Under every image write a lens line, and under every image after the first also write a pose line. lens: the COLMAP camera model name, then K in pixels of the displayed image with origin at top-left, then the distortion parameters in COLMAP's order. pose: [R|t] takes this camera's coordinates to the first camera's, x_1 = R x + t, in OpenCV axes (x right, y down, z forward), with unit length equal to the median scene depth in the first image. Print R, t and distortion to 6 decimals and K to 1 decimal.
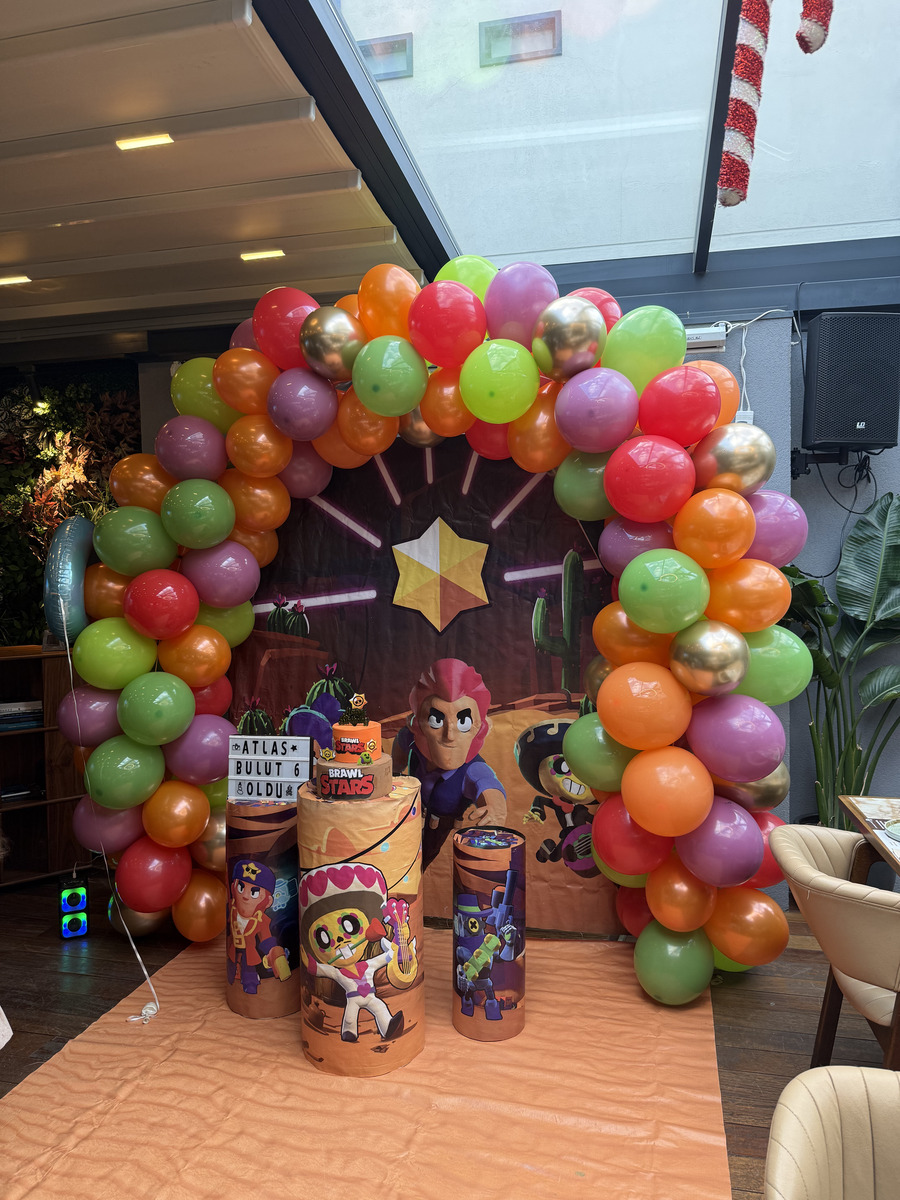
lens RADIAL K [[834.9, 0, 442.0], [0, 834.9, 581.0], [0, 0, 1]] dist [0.074561, -0.070273]
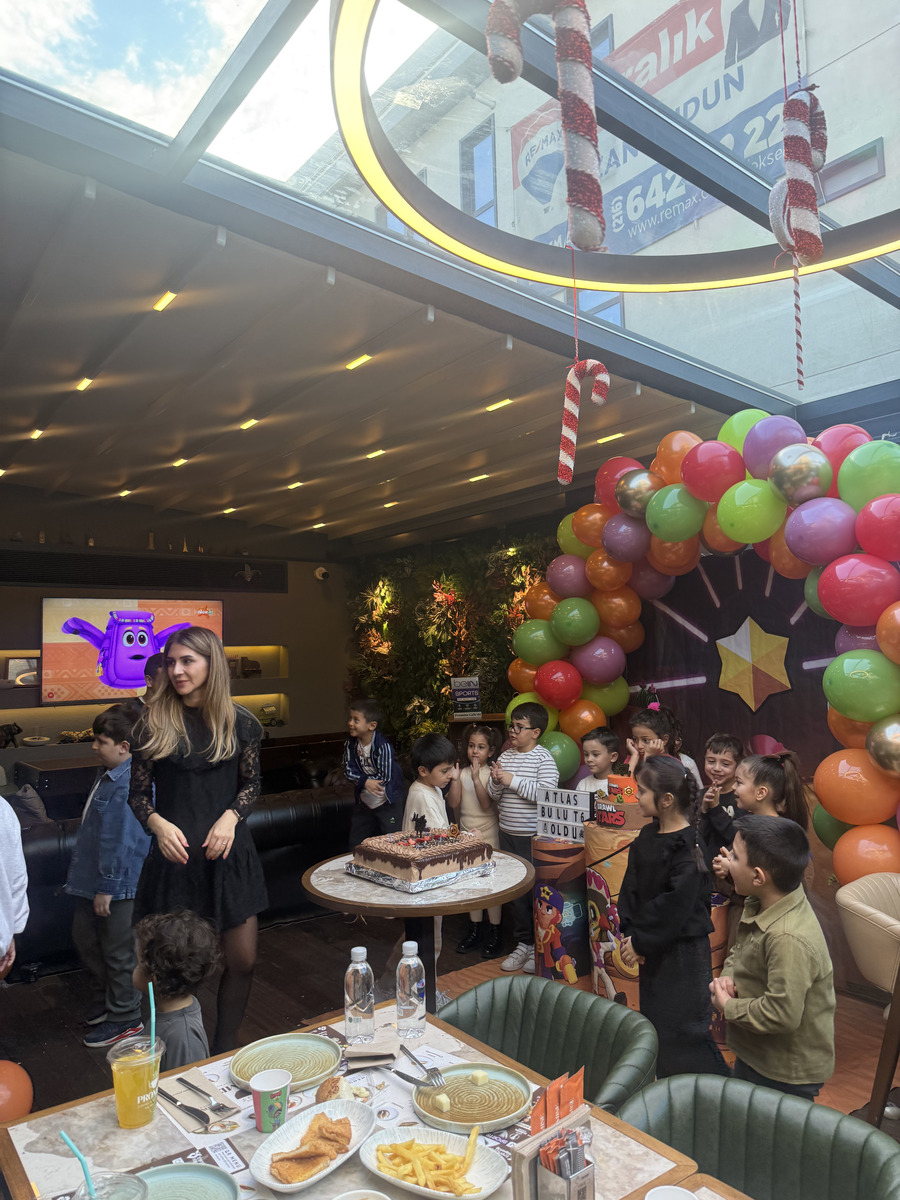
lens RADIAL K [[834.9, 0, 446.9], [0, 834.9, 609.2], [0, 0, 1]] dist [0.074561, -0.070273]
pose [[0.769470, -0.038876, -0.637499, 0.447398], [-0.017019, 0.996543, -0.081314, 0.020264], [0.638456, 0.073419, 0.766148, -0.220976]]
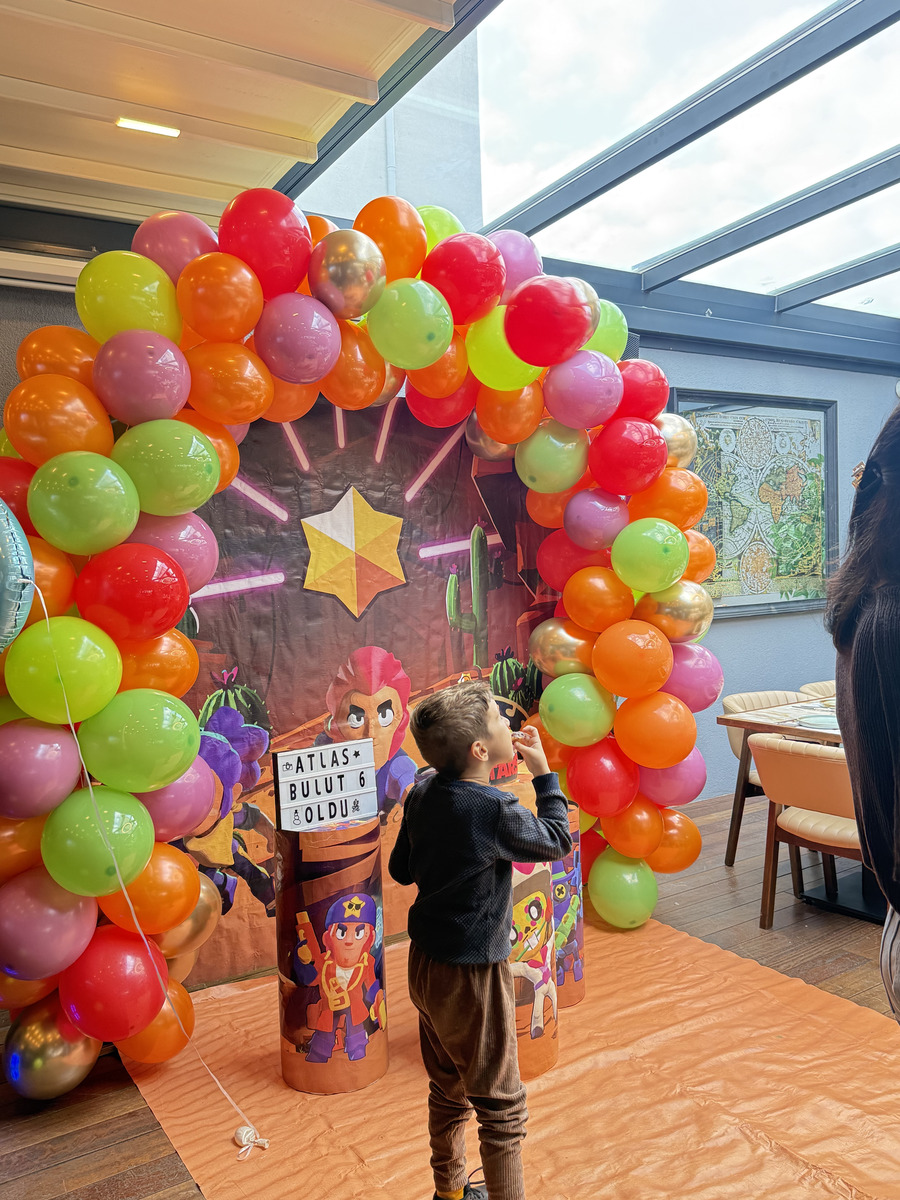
lens RADIAL K [[968.7, 0, 444.6], [0, 968.7, 588.4], [0, 0, 1]] dist [0.094496, -0.143239]
pose [[0.688241, -0.035886, 0.724594, -0.700851], [0.046198, 0.998917, 0.005591, 0.029538], [-0.724010, 0.029627, 0.689153, 0.233028]]
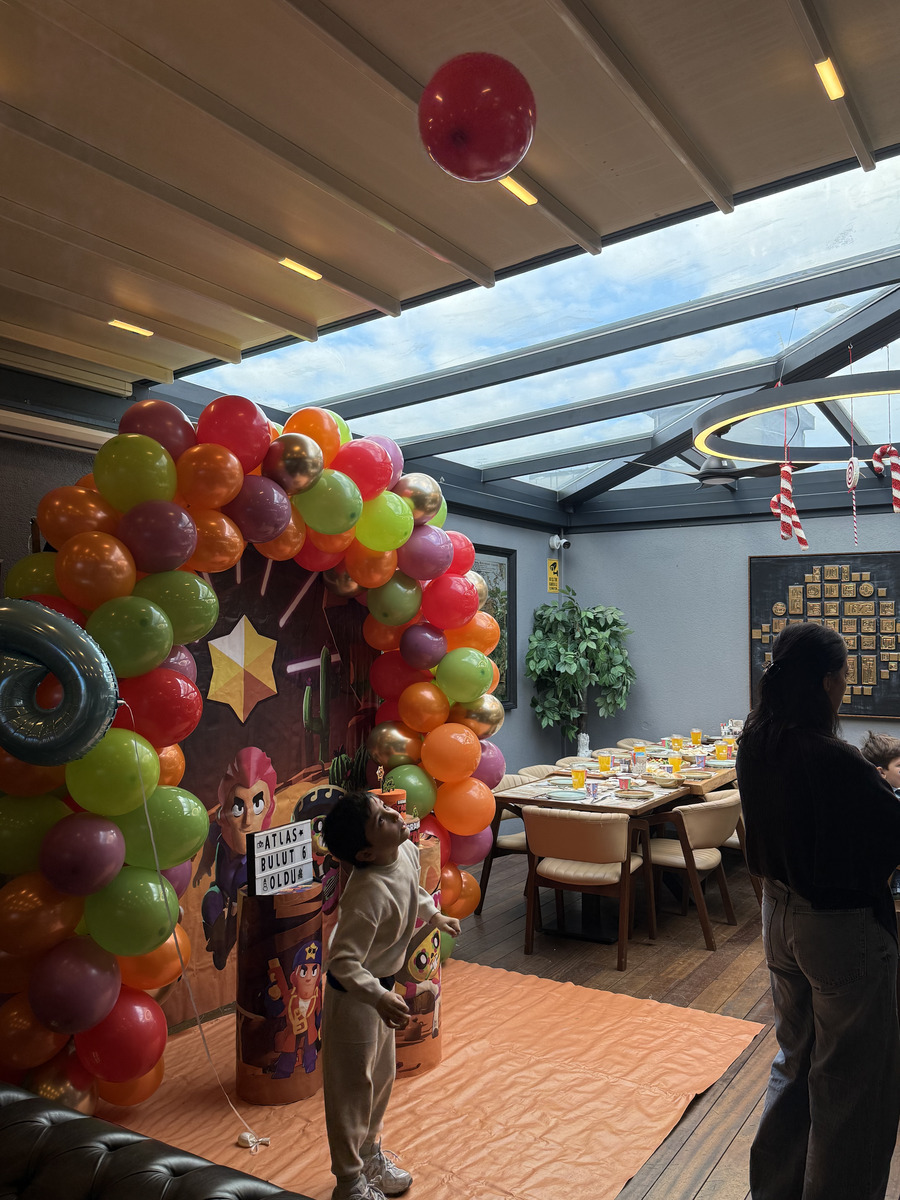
lens RADIAL K [[968.7, 0, 451.9], [0, 968.7, 582.8], [0, 0, 1]] dist [0.094496, -0.143239]
pose [[0.322754, 0.065731, 0.944198, -1.138161], [0.025533, 0.996618, -0.078109, -0.013931], [-0.946139, 0.049318, 0.319984, 0.349471]]
